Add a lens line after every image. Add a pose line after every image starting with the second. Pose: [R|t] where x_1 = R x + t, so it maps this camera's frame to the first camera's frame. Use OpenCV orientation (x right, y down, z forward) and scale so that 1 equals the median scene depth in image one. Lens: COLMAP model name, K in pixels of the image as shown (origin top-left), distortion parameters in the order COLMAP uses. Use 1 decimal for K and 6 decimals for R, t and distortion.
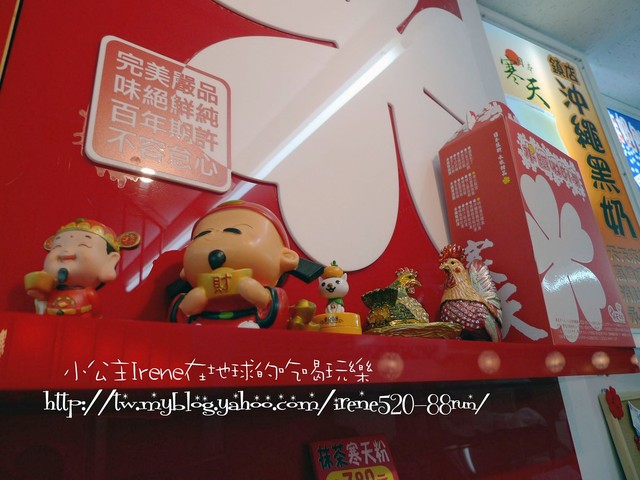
lens RADIAL K [[452.4, 0, 320.0], [0, 452.4, 240.0], [0, 0, 1]] dist [-0.039513, -0.000602]
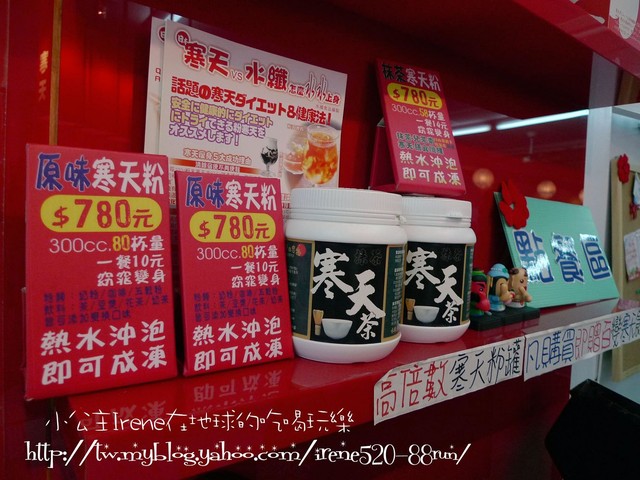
lens RADIAL K [[452.4, 0, 320.0], [0, 452.4, 240.0], [0, 0, 1]] dist [-0.039513, -0.000602]
pose [[0.992466, 0.122474, -0.003358, -0.096023], [-0.109564, 0.899449, 0.423069, 0.374878], [0.054836, -0.419514, 0.906091, -0.209325]]
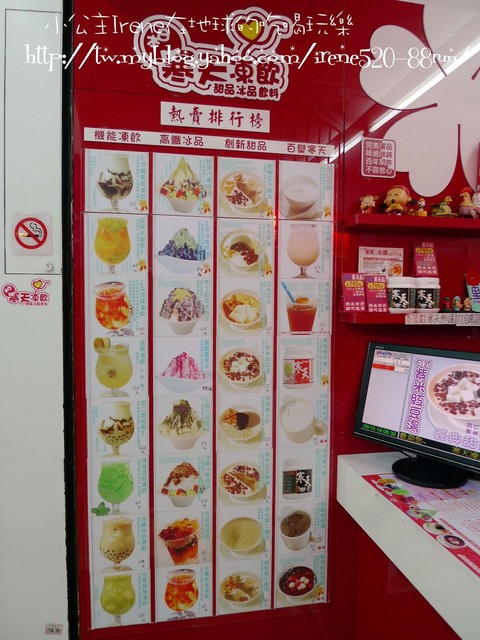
lens RADIAL K [[471.4, 0, 240.0], [0, 471.4, 320.0], [0, 0, 1]] dist [-0.044692, -0.006522]
pose [[0.891322, 0.104668, -0.441122, 0.517086], [0.096481, 0.906907, 0.410135, -0.795068], [0.442985, -0.408123, 0.798248, -3.345369]]
